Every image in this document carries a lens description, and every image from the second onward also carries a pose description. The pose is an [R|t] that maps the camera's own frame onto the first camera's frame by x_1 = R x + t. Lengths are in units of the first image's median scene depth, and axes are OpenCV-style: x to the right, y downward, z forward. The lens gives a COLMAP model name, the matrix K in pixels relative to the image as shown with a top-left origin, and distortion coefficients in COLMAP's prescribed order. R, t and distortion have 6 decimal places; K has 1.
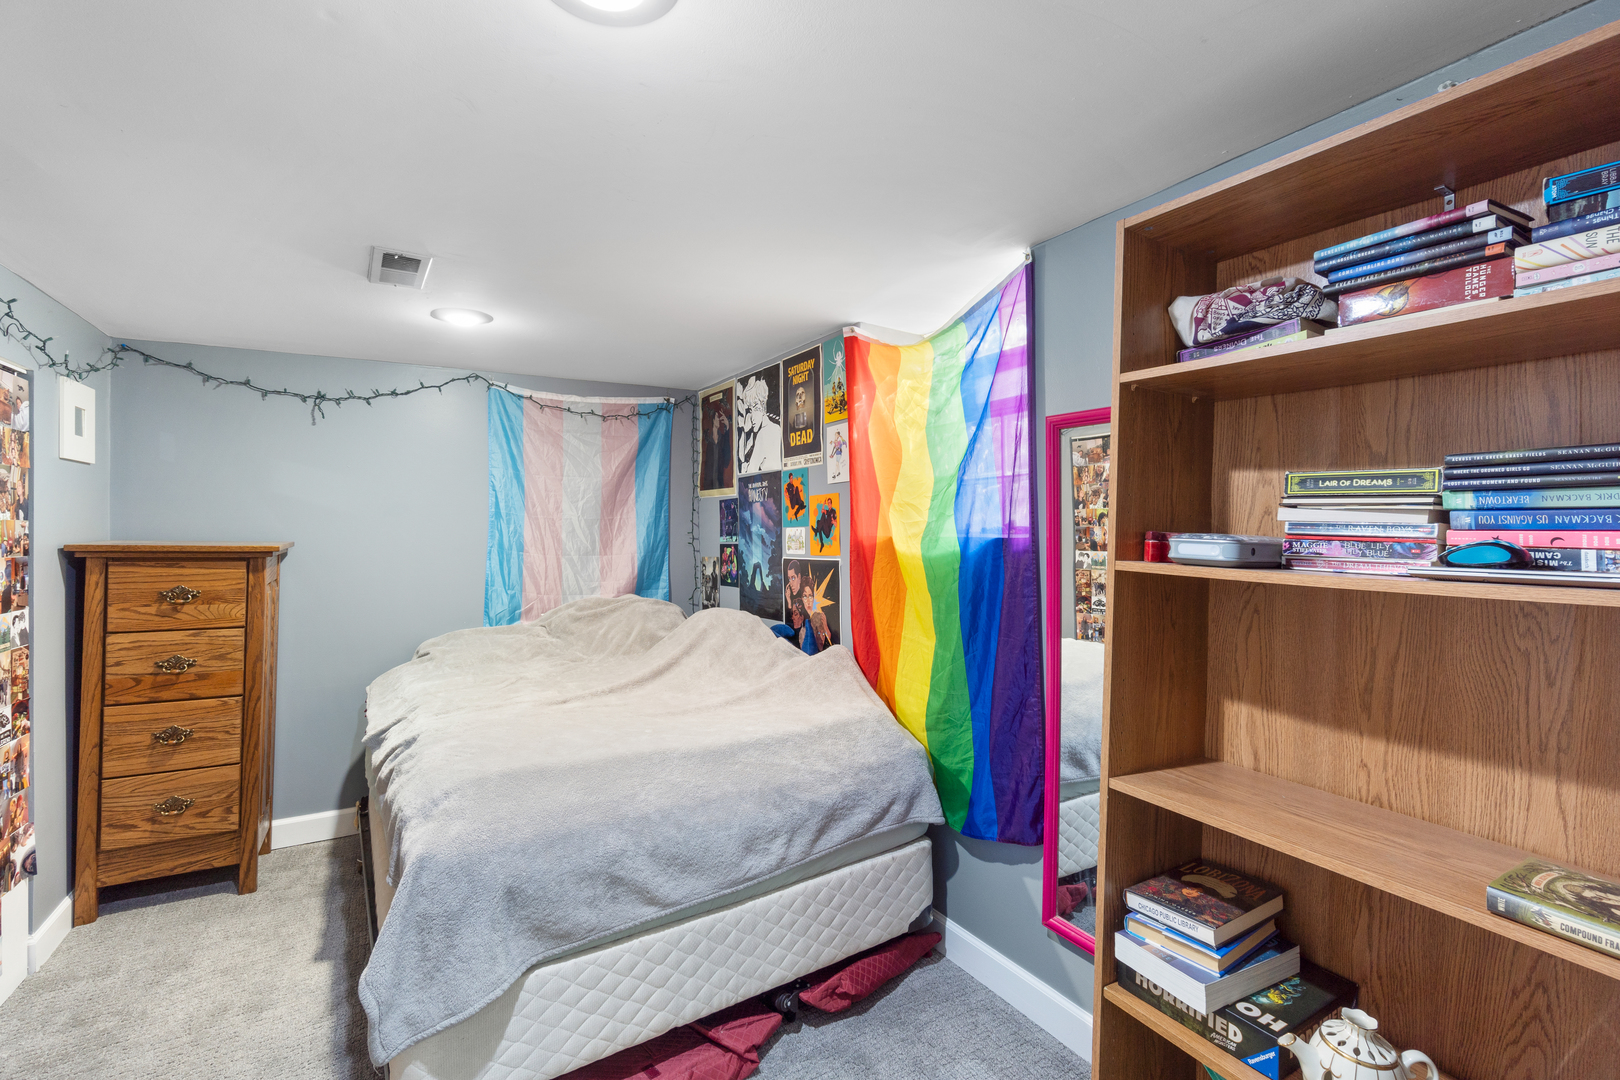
lens RADIAL K [[704.3, 0, 810.6], [0, 704.3, 528.6], [0, 0, 1]] dist [-0.003687, 0.000930]
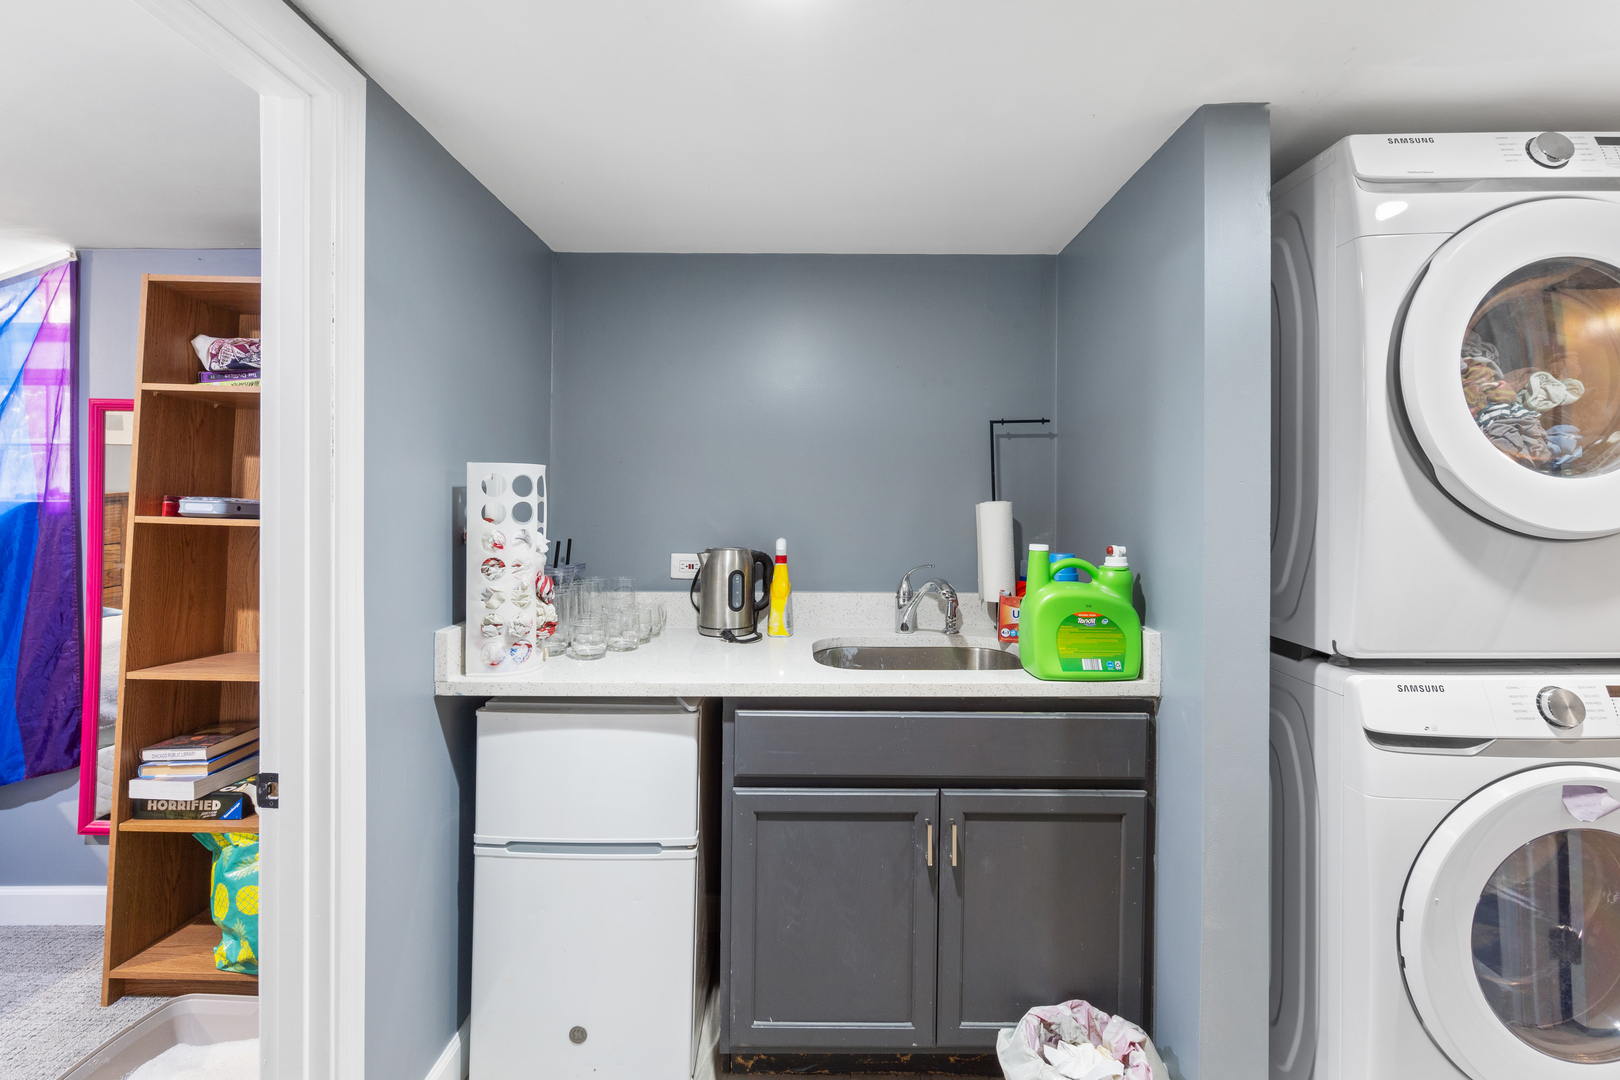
lens RADIAL K [[704.3, 0, 801.6], [0, 704.3, 503.0], [0, 0, 1]] dist [-0.003687, 0.000930]
pose [[0.500902, 0.010715, 0.865438, -0.068290], [-0.007822, 0.999939, -0.007853, 0.012444], [-0.865469, -0.002836, 0.500955, -0.515769]]
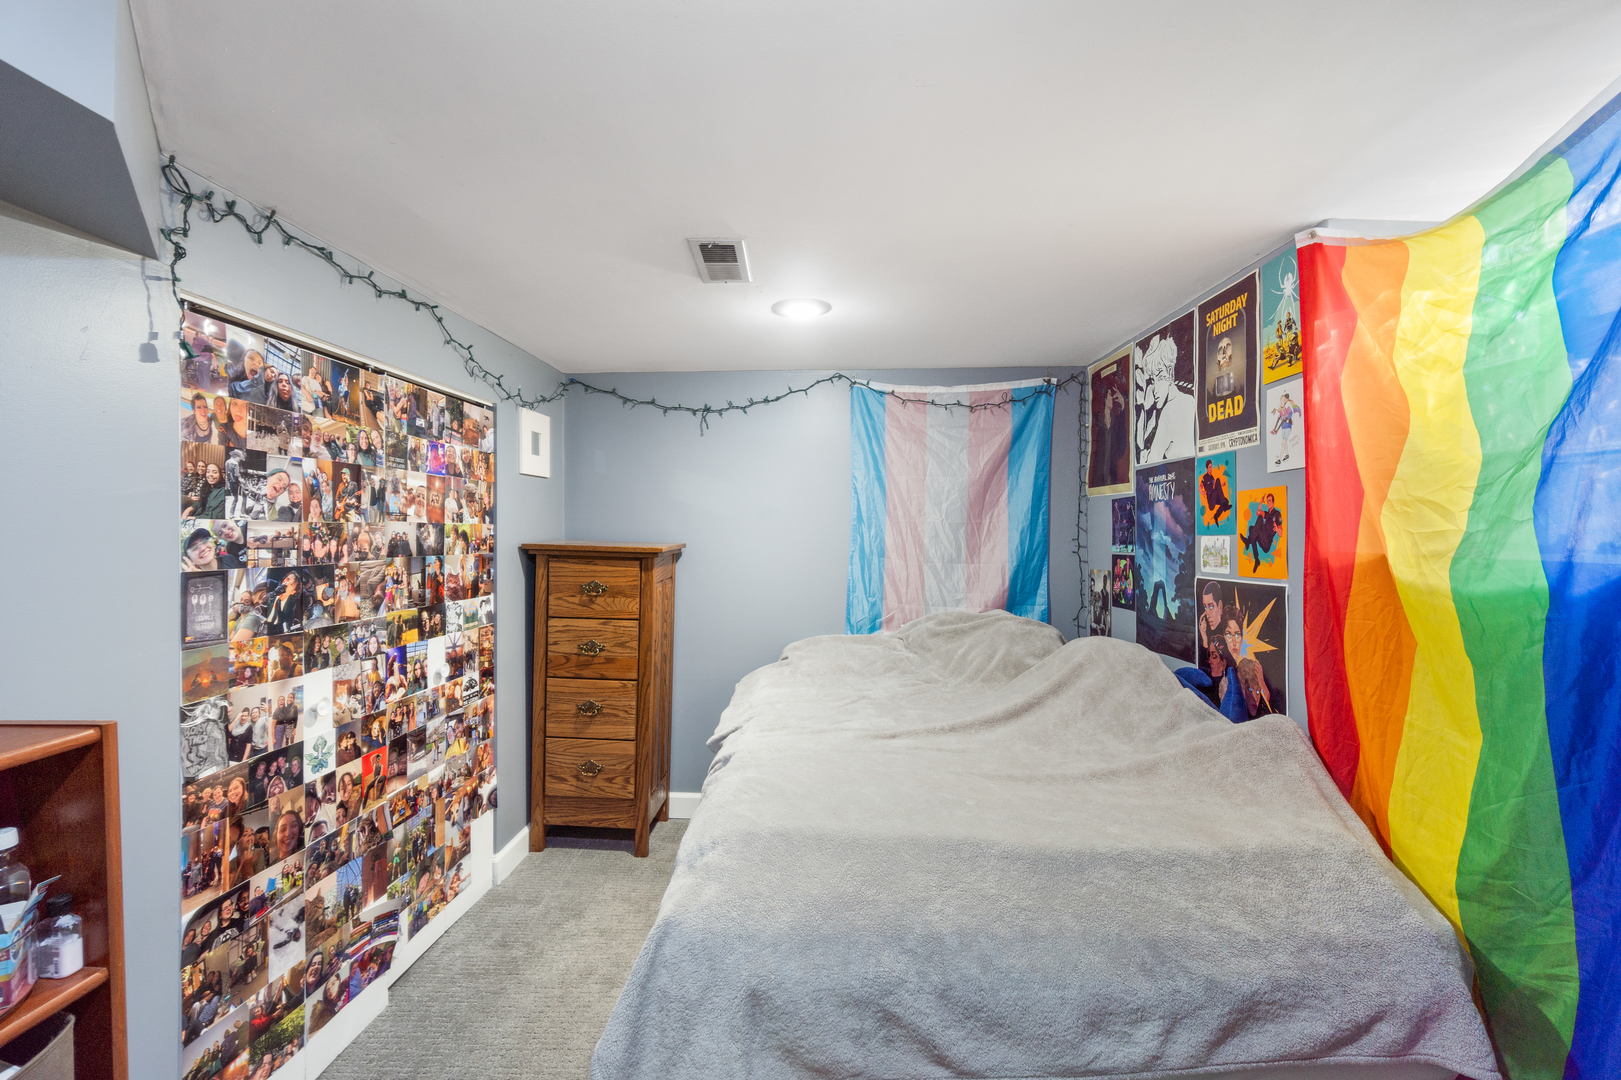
lens RADIAL K [[704.7, 0, 804.3], [0, 704.7, 532.8], [0, 0, 1]] dist [-0.003687, 0.000930]
pose [[0.833497, 0.010480, -0.552425, 0.035943], [-0.008322, 0.999945, 0.006412, -0.008283], [0.552461, -0.000747, 0.833538, 0.243295]]
